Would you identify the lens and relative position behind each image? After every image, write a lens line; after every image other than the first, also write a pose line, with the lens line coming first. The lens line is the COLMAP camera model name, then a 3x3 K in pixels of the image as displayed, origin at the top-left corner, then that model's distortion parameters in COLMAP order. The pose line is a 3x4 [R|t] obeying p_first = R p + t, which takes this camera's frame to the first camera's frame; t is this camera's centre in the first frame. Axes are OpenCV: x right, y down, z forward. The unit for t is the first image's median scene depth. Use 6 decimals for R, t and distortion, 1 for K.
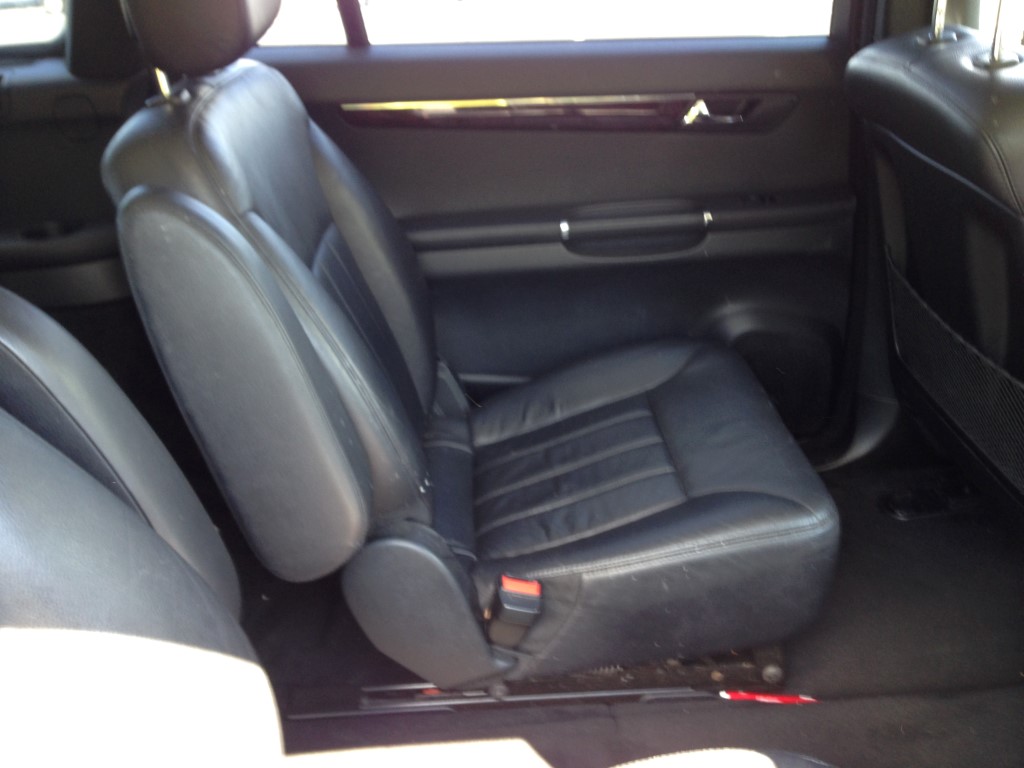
lens RADIAL K [[929.6, 0, 516.4], [0, 929.6, 388.3], [0, 0, 1]] dist [0.045710, 0.000000]
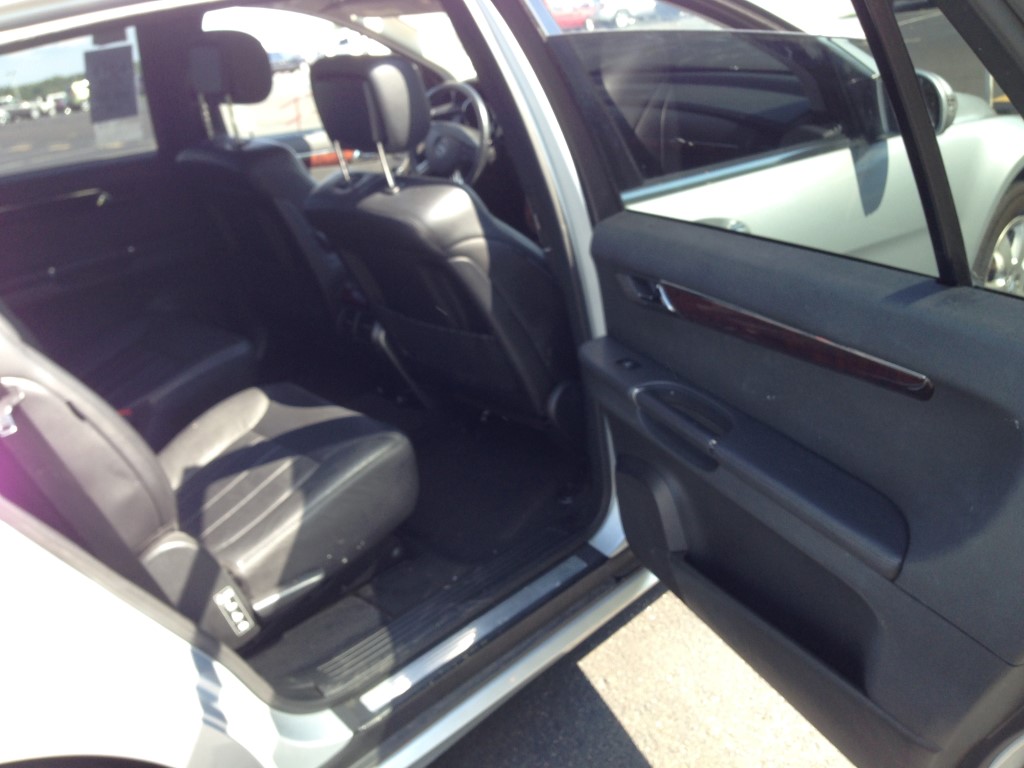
lens RADIAL K [[929.6, 0, 506.9], [0, 929.6, 382.1], [0, 0, 1]] dist [0.045710, 0.000000]
pose [[0.748465, -0.293005, 0.594935, -0.556578], [0.377349, 0.925882, -0.018732, 0.499061], [-0.545351, 0.238518, 0.803555, -1.118062]]
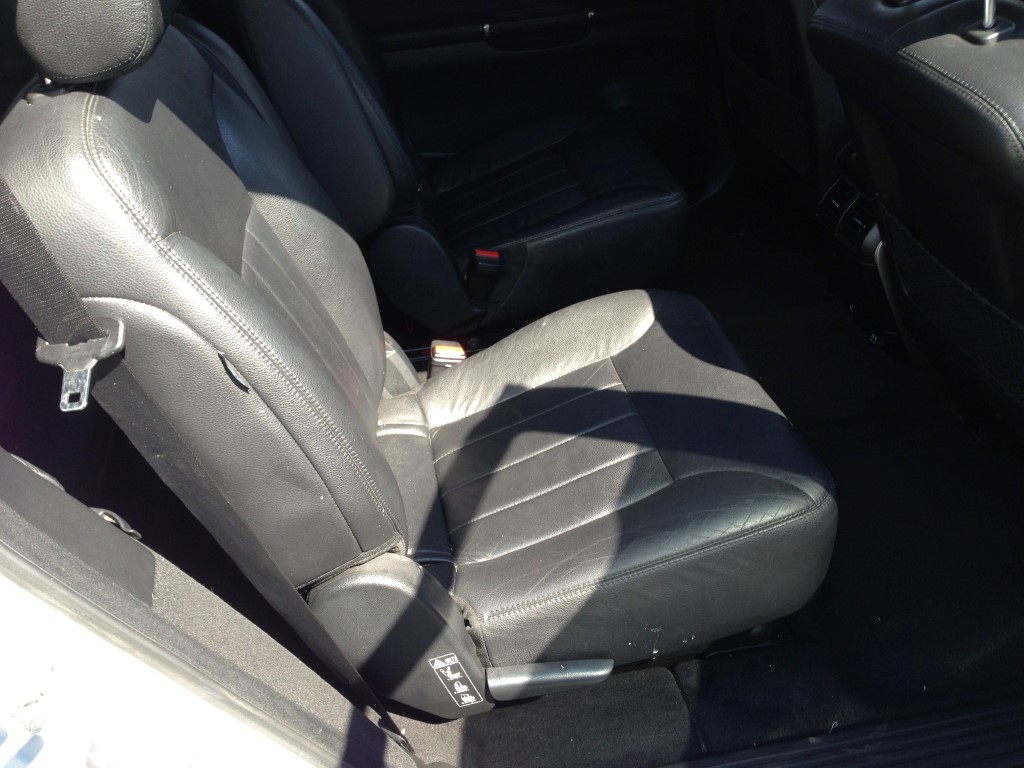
lens RADIAL K [[929.6, 0, 511.1], [0, 929.6, 381.2], [0, 0, 1]] dist [0.045710, 0.000000]
pose [[0.991334, -0.089115, 0.096516, -0.119535], [0.077759, 0.990244, 0.115630, 0.240738], [-0.105879, -0.107123, 0.988592, -0.526634]]
